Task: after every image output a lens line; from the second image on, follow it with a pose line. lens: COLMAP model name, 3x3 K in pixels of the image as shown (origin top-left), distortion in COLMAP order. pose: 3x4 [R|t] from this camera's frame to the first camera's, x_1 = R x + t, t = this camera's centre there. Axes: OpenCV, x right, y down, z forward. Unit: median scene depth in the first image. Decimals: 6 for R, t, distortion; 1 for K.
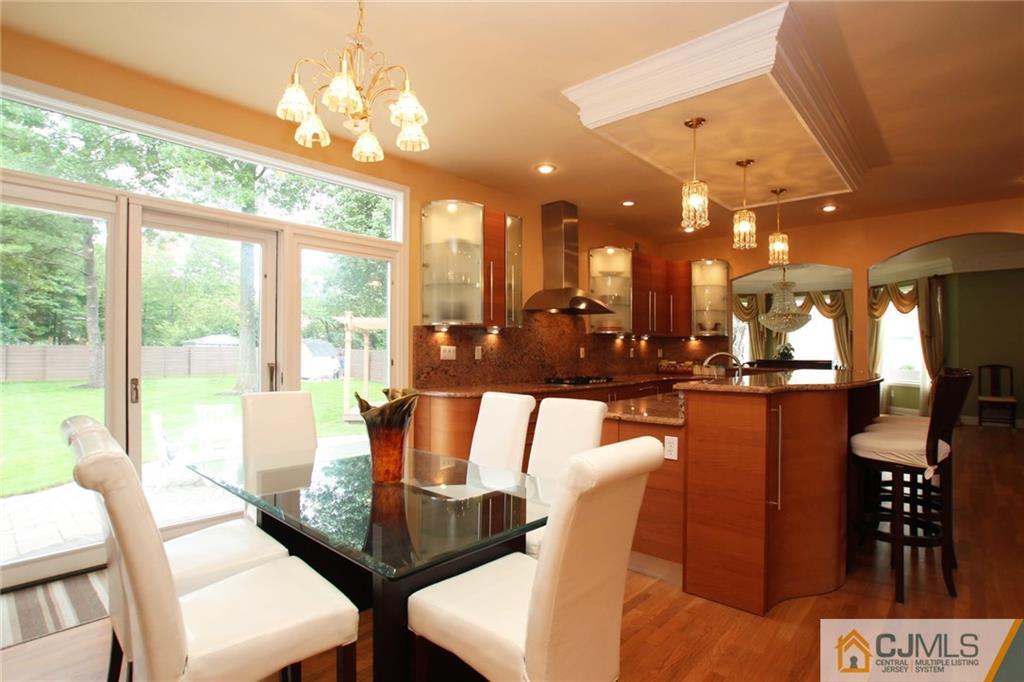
lens RADIAL K [[537.9, 0, 519.4], [0, 537.9, 347.1], [0, 0, 1]] dist [0.005739, 0.002329]
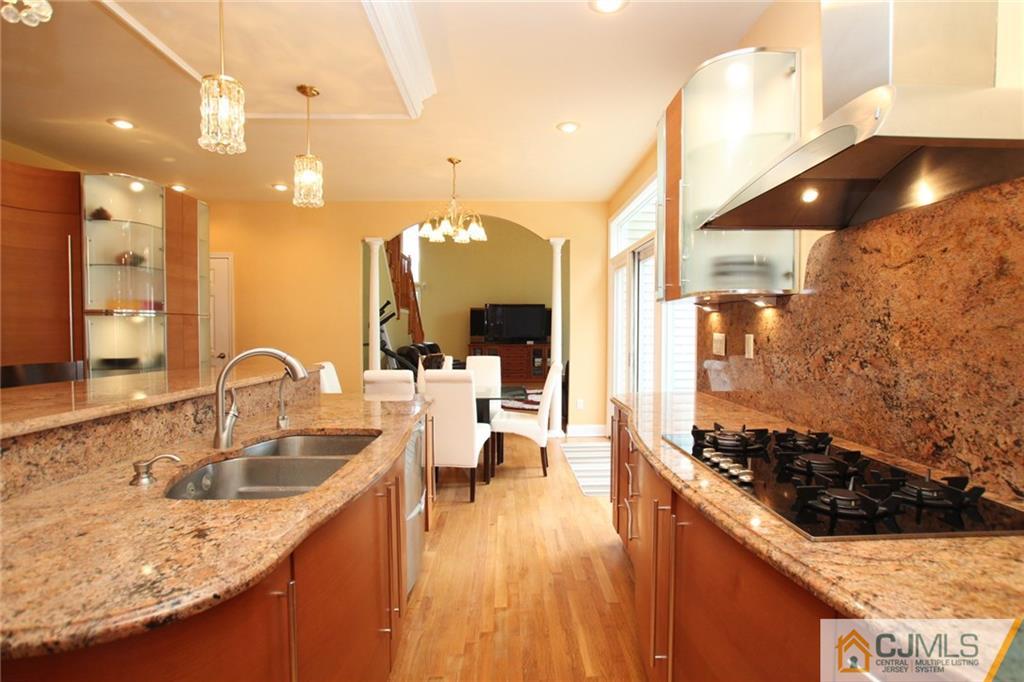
lens RADIAL K [[529.4, 0, 513.6], [0, 529.4, 343.3], [0, 0, 1]] dist [-0.018283, 0.008510]
pose [[-0.716419, 0.013985, -0.697530, 0.428107], [0.000040, 0.999800, 0.020003, -0.002348], [0.697671, 0.014303, -0.716276, 1.153270]]
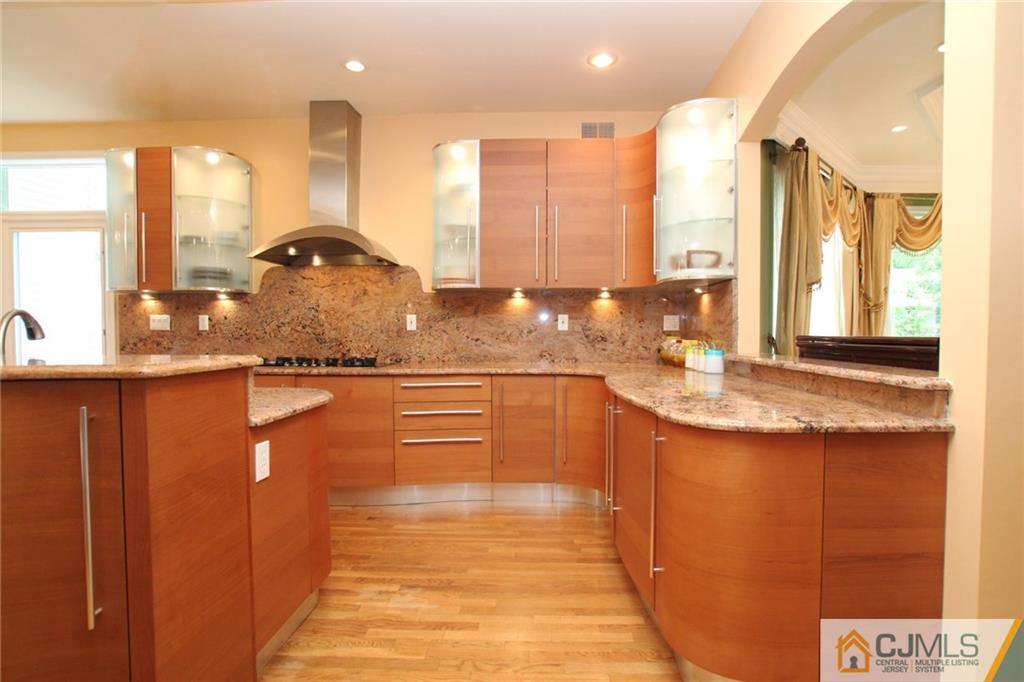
lens RADIAL K [[529.4, 0, 513.9], [0, 529.4, 340.3], [0, 0, 1]] dist [-0.018283, 0.008510]
pose [[0.645455, 0.014796, -0.763655, 0.832705], [0.006858, 0.999660, 0.025165, 0.020182], [0.763768, -0.021480, 0.645134, 0.799182]]
